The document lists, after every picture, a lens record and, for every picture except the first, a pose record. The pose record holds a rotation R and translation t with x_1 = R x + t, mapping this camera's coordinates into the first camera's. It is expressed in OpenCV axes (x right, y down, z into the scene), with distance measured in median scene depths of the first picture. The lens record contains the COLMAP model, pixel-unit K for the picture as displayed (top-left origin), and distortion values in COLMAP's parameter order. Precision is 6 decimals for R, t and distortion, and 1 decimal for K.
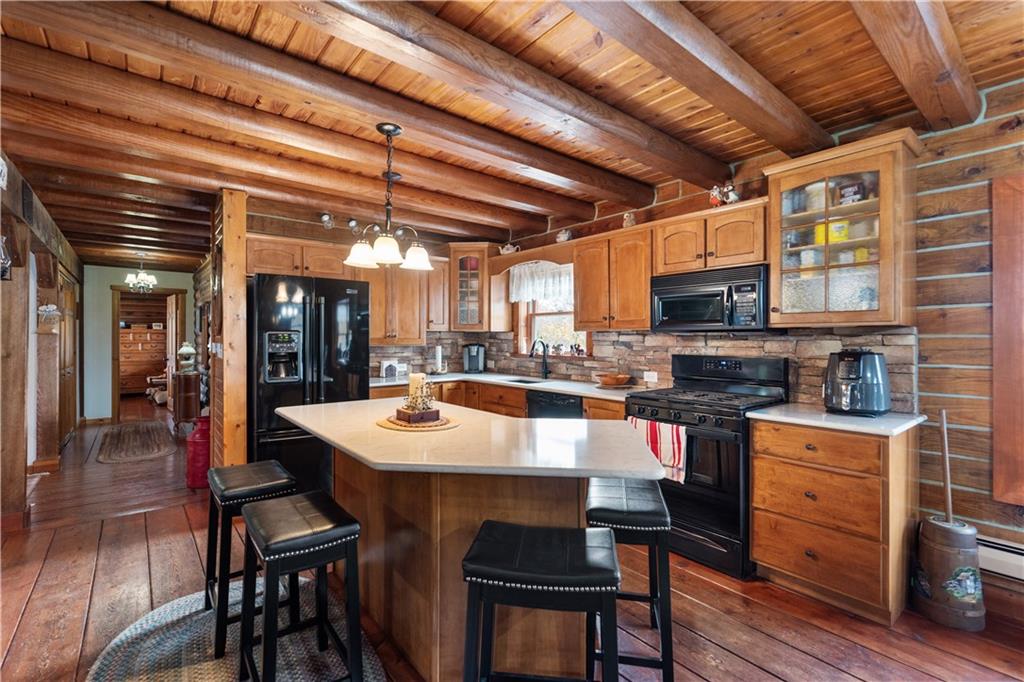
lens RADIAL K [[462.2, 0, 514.7], [0, 462.2, 338.9], [0, 0, 1]] dist [-0.002317, 0.000910]
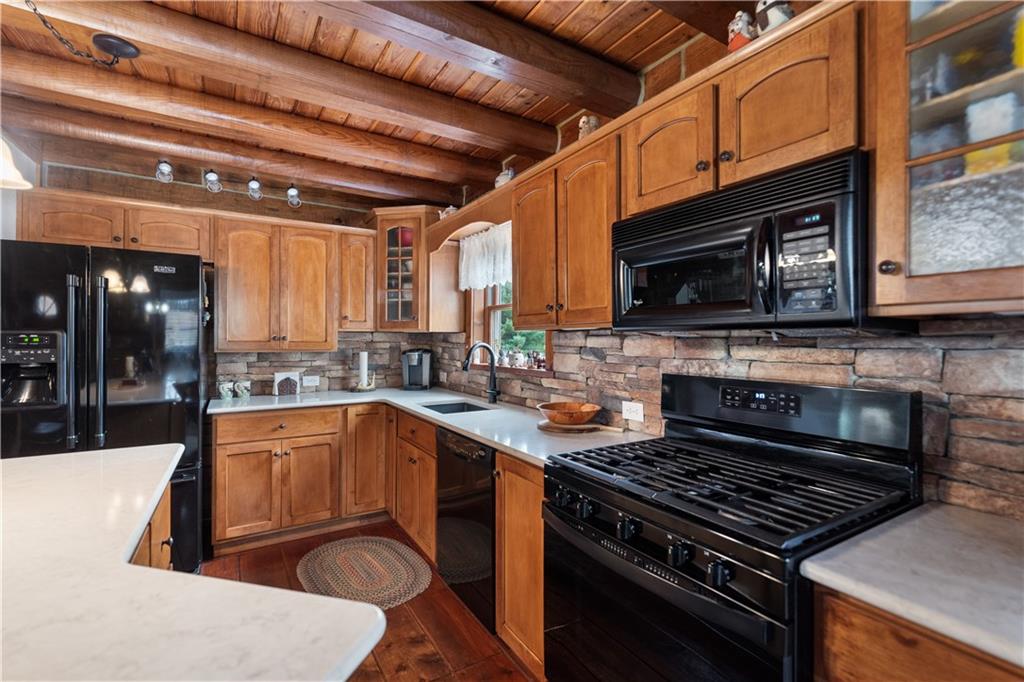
lens RADIAL K [[462.2, 0, 511.9], [0, 462.2, 338.8], [0, 0, 1]] dist [-0.002317, 0.000910]
pose [[0.990752, 0.001510, -0.135678, 0.232858], [-0.002318, 0.999980, -0.005802, -0.002046], [0.135667, 0.006063, 0.990736, 0.440433]]
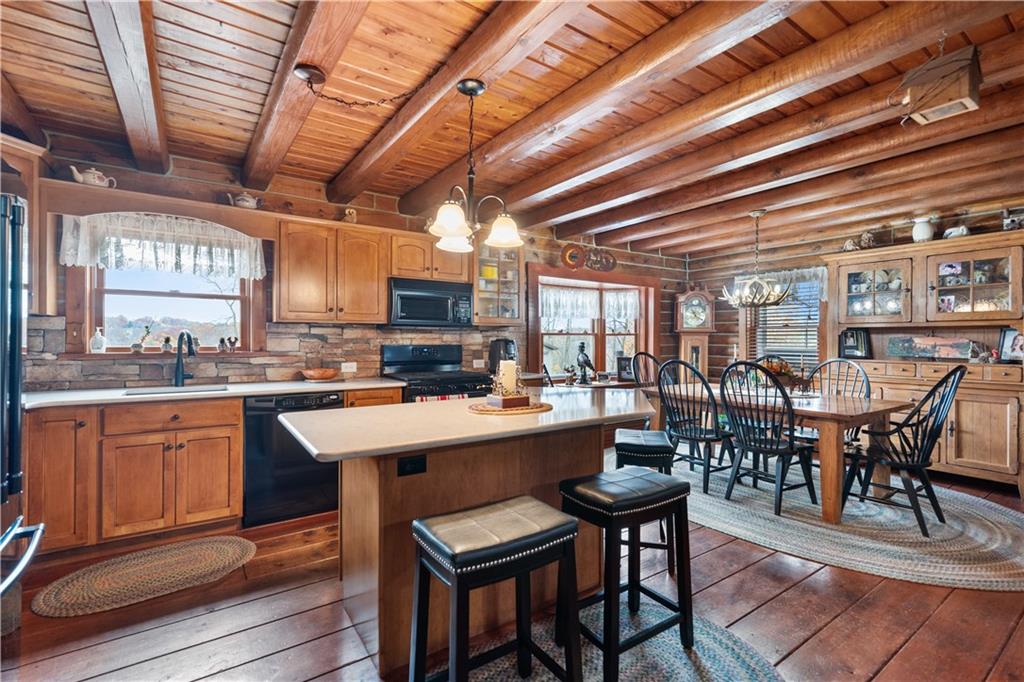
lens RADIAL K [[462.2, 0, 510.1], [0, 462.2, 344.2], [0, 0, 1]] dist [-0.002317, 0.000910]
pose [[0.079678, -0.008472, 0.996785, -0.759565], [0.001258, 0.999964, 0.008399, 0.021107], [-0.996820, 0.000585, 0.079686, 0.565471]]
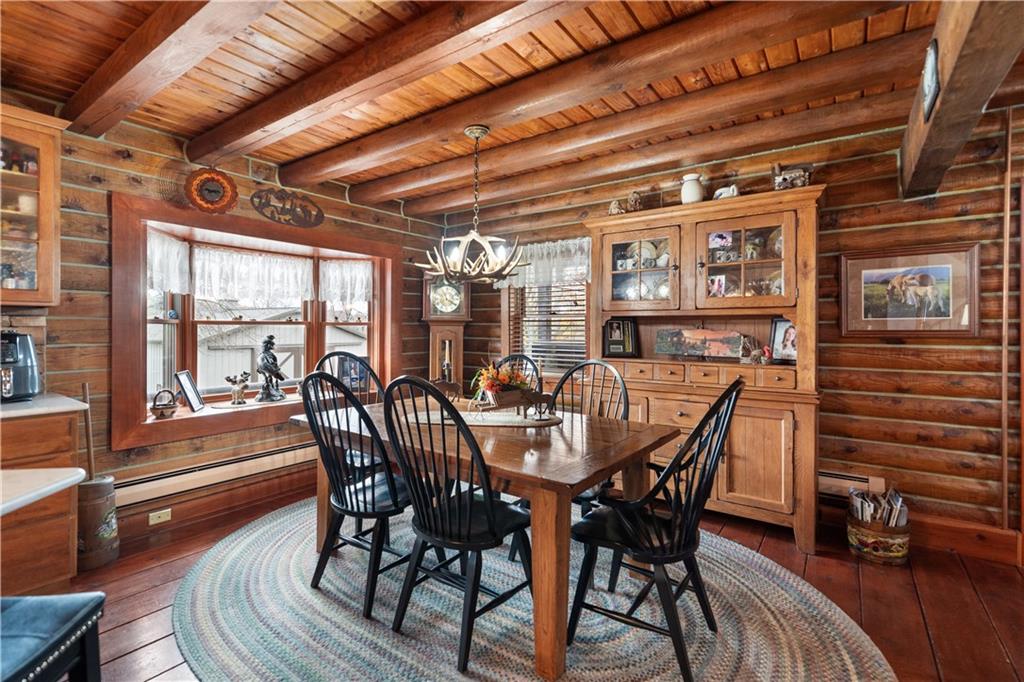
lens RADIAL K [[462.2, 0, 510.3], [0, 462.2, 330.4], [0, 0, 1]] dist [-0.002317, 0.000910]
pose [[-0.256858, -0.003319, 0.966443, -0.295479], [-0.000799, 0.999994, 0.003222, 0.013567], [-0.966449, 0.000056, -0.256860, 0.195162]]
